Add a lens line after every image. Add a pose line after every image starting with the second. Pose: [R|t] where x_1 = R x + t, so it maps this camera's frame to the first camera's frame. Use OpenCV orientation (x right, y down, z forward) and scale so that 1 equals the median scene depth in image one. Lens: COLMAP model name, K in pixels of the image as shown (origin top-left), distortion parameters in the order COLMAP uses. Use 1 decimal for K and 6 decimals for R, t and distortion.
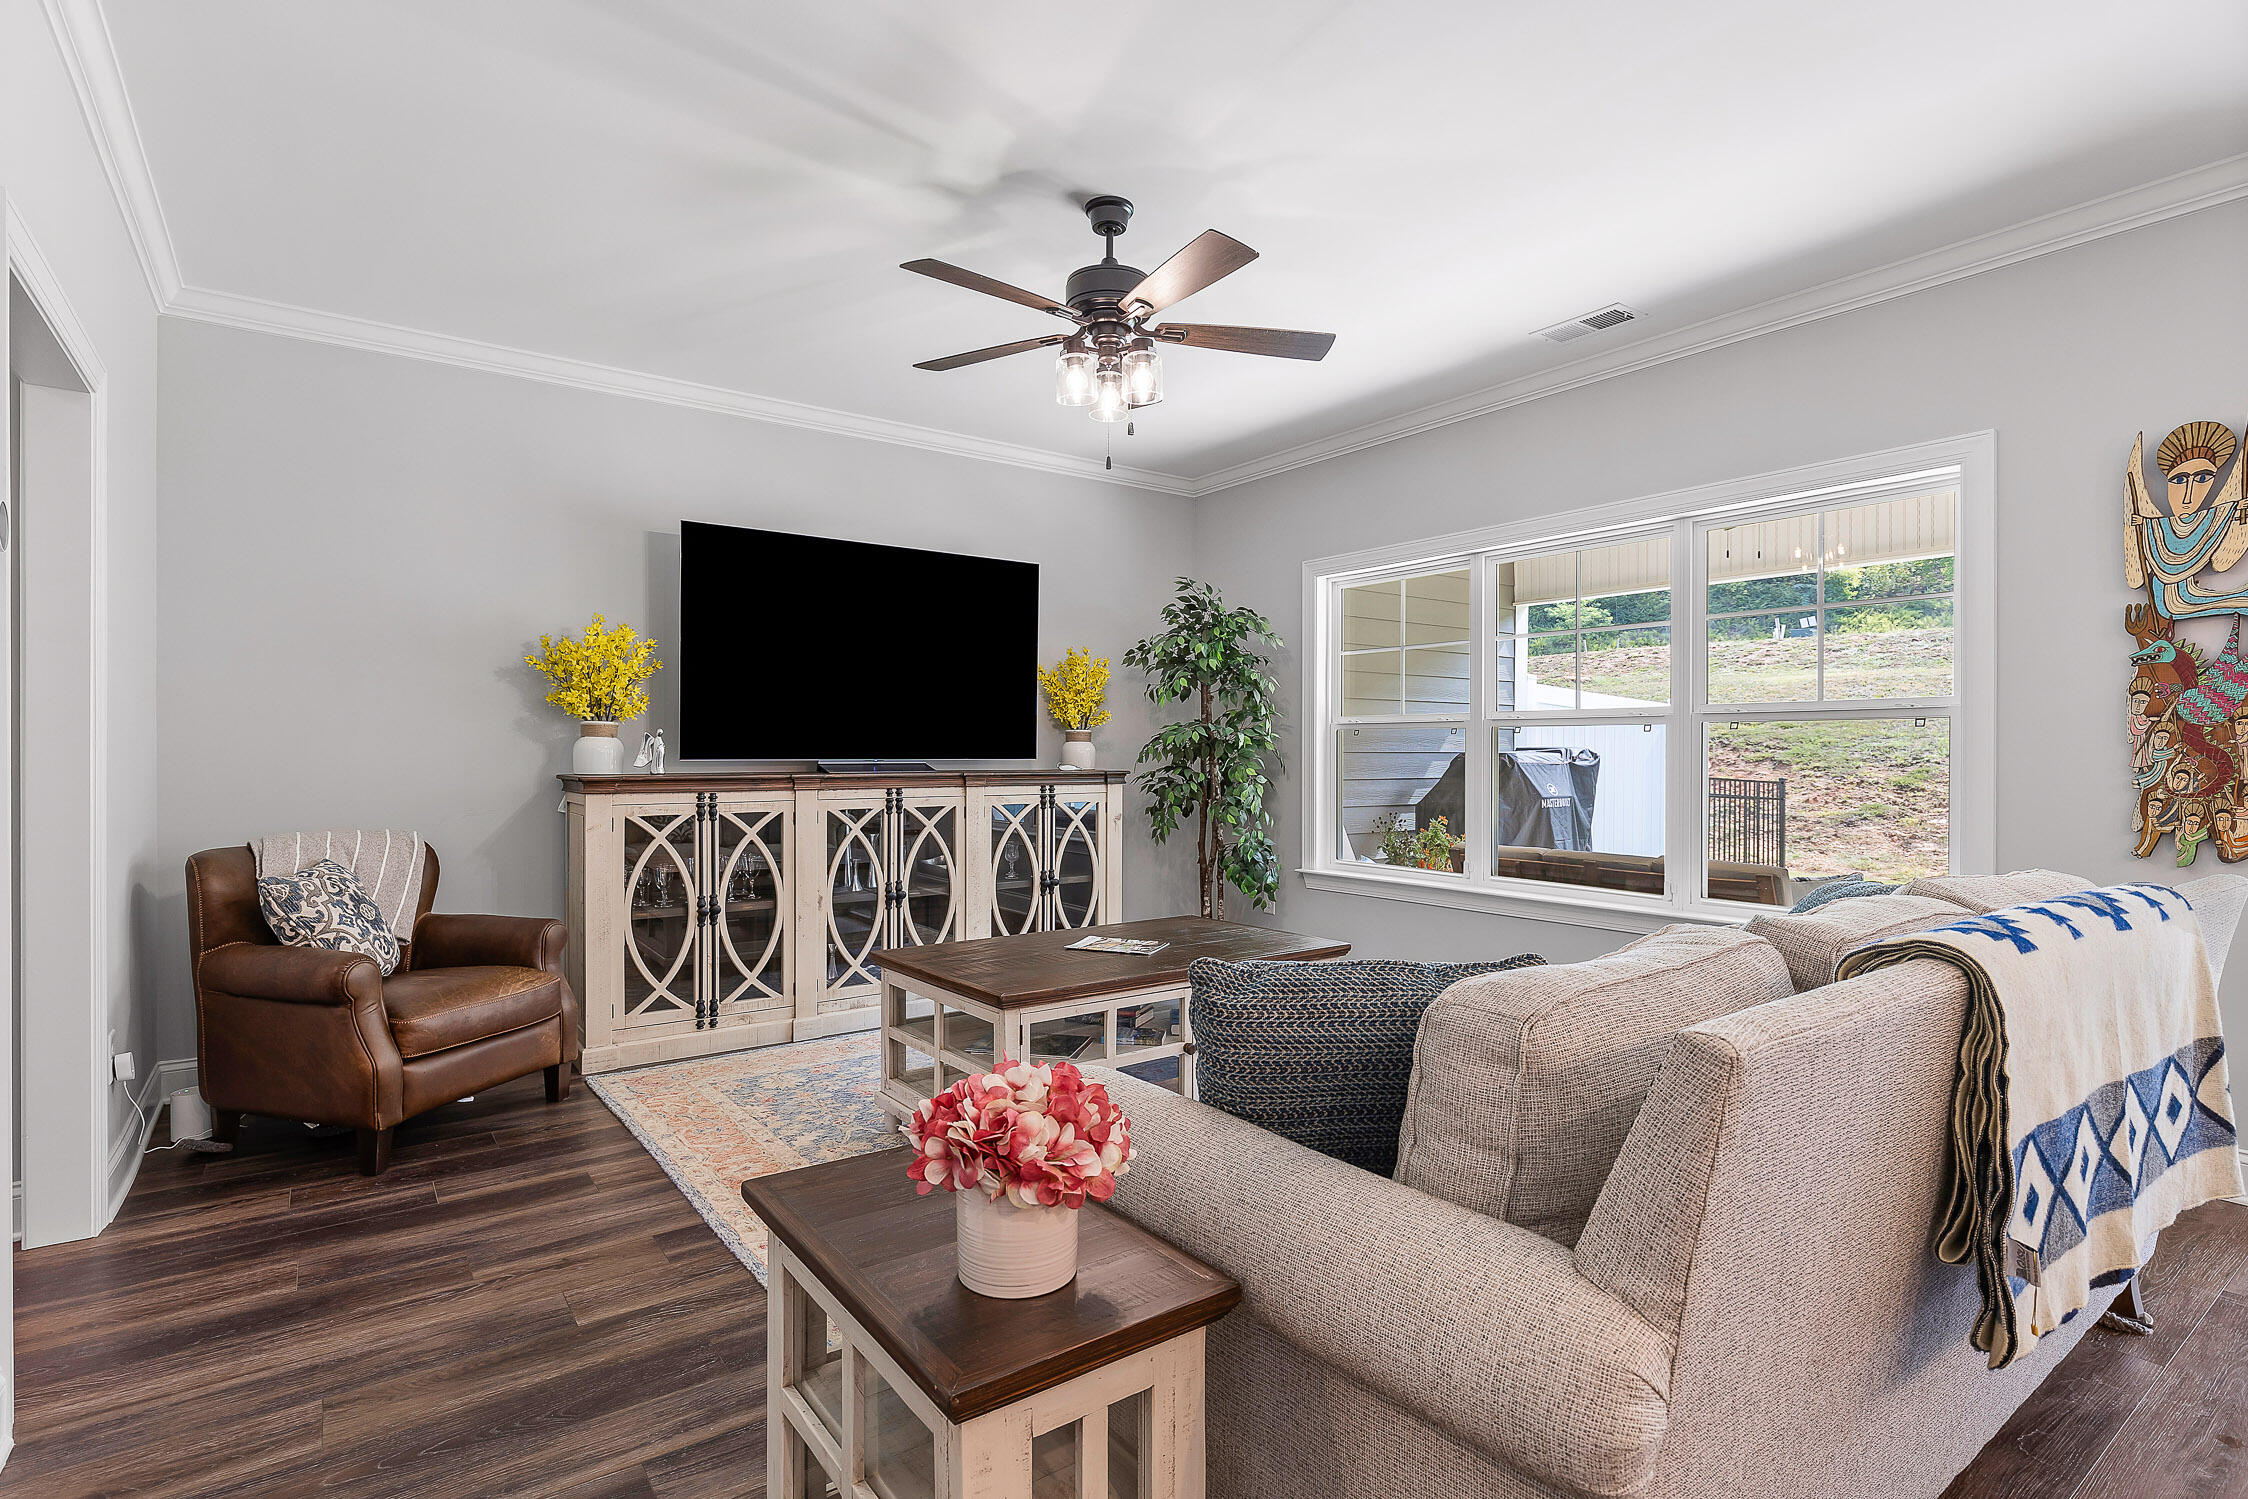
lens RADIAL K [[1083.0, 0, 1115.0], [0, 1083.0, 745.1], [0, 0, 1]] dist [-0.011488, 0.003220]
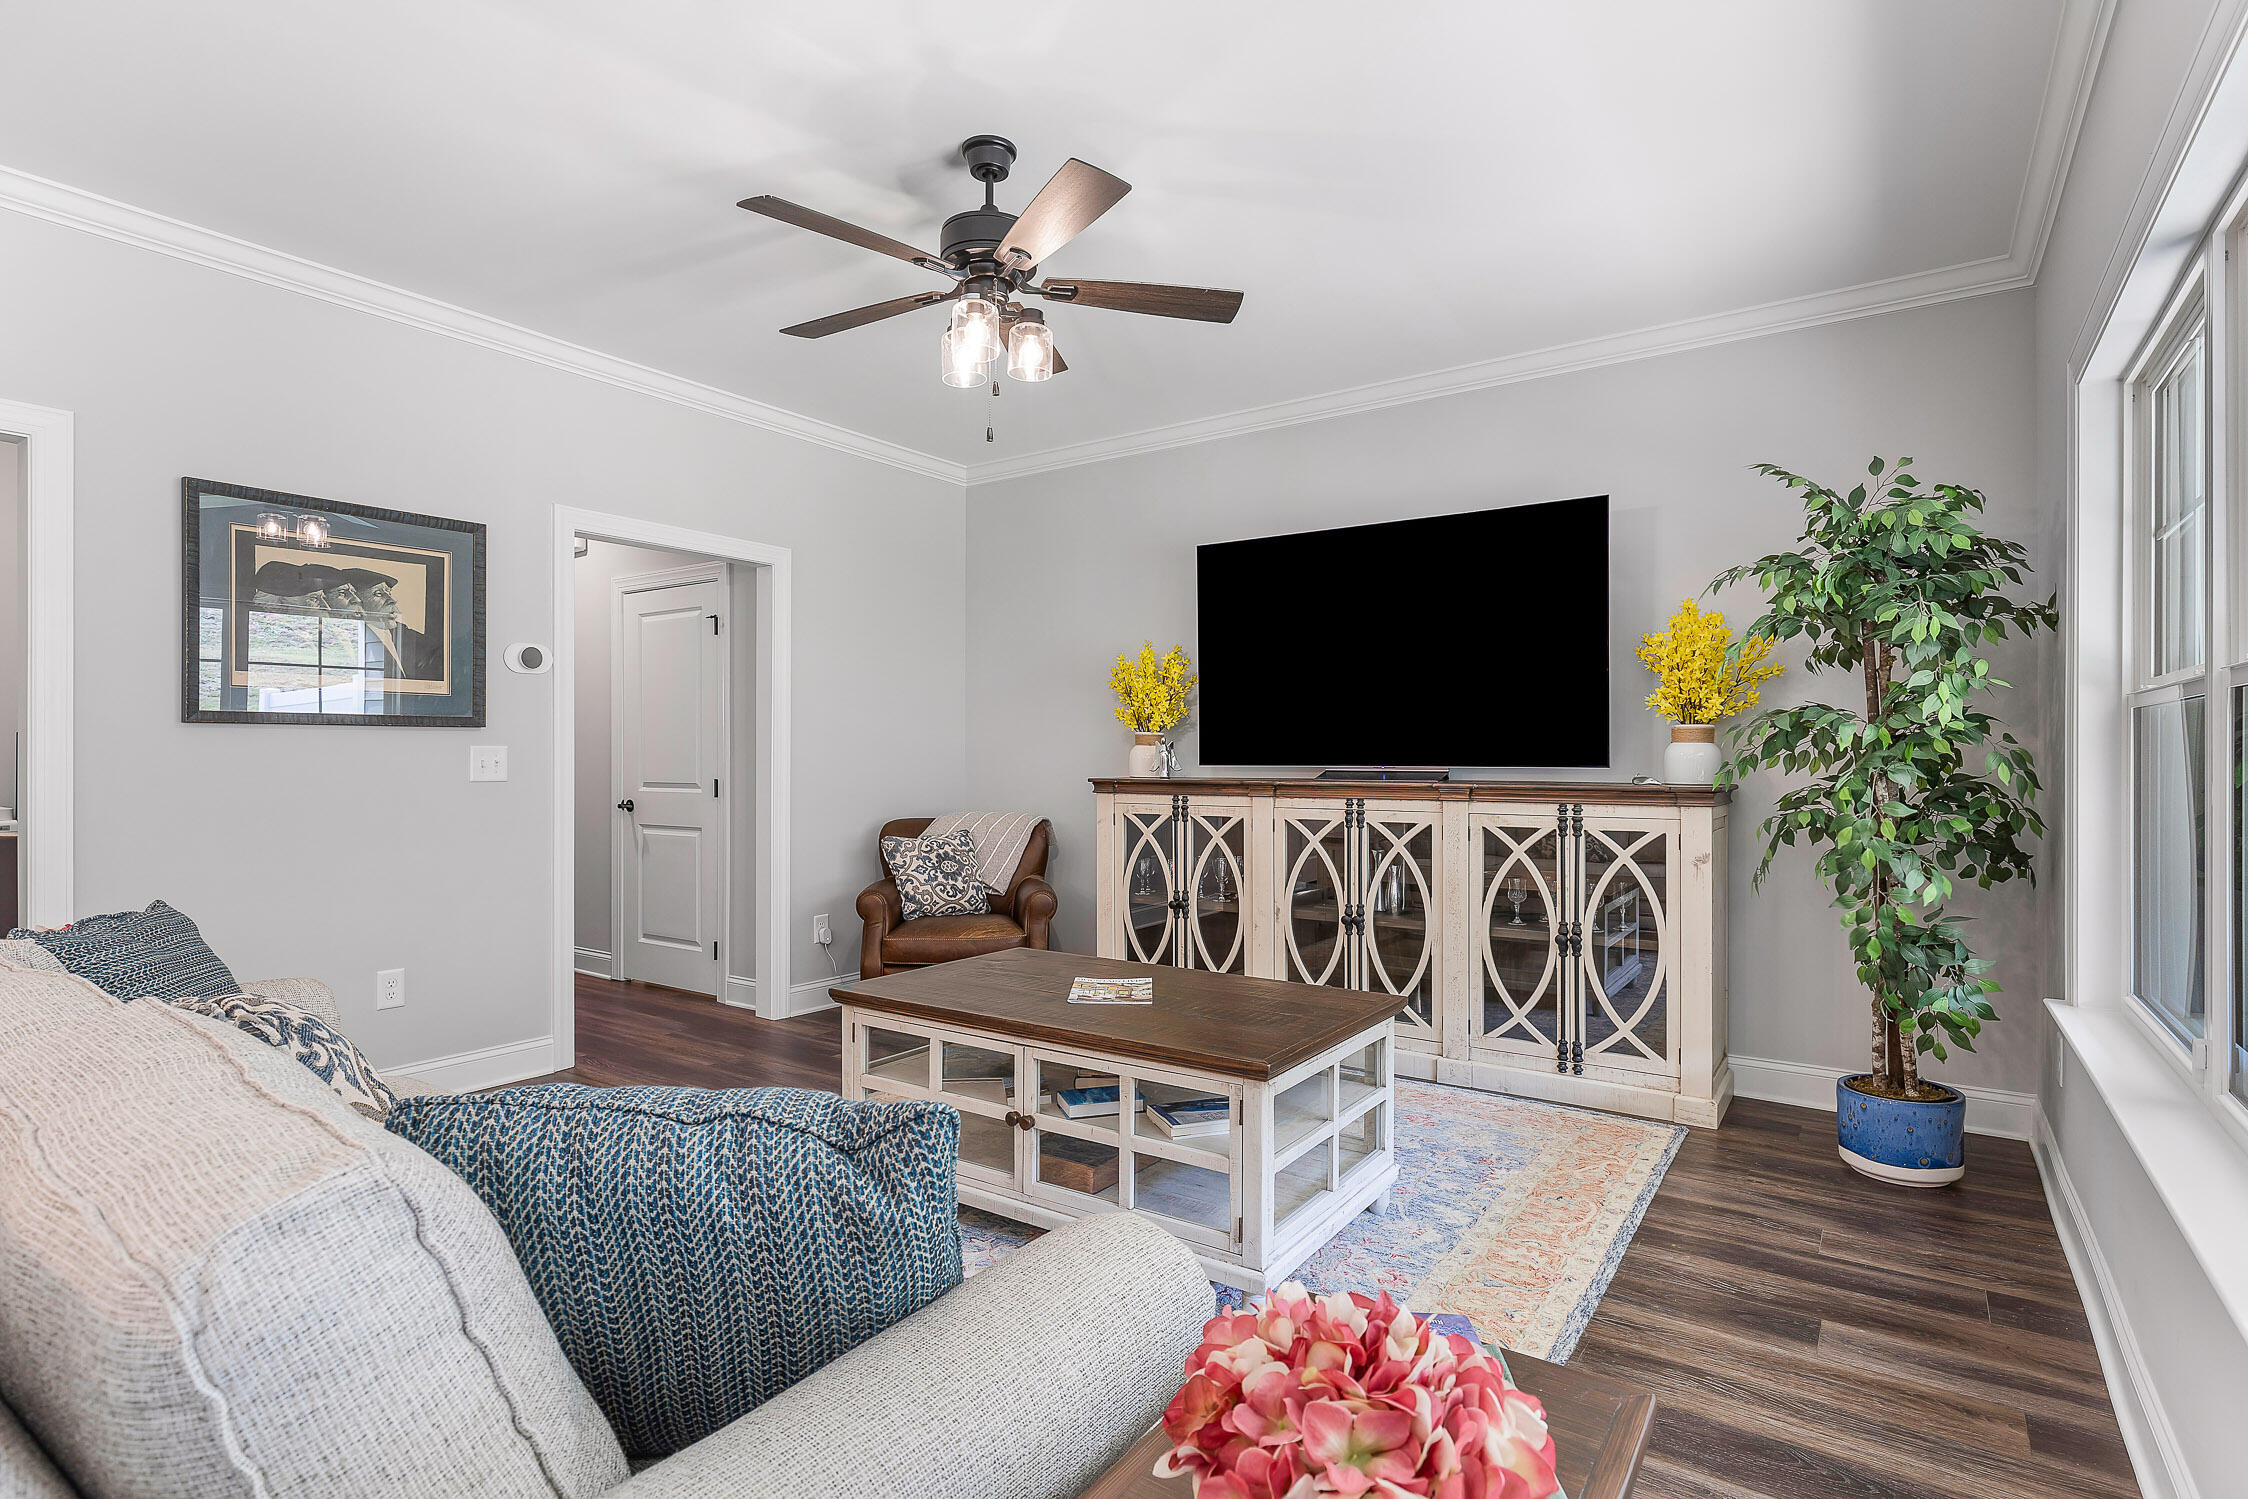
lens RADIAL K [[1198.2, 0, 1119.5], [0, 1198.2, 766.0], [0, 0, 1]] dist [0.097372, 0.000591]
pose [[0.354847, 0.007357, -0.934895, 0.563282], [0.002436, 0.999958, 0.008794, 0.003439], [0.934921, -0.005398, 0.354814, 0.413182]]
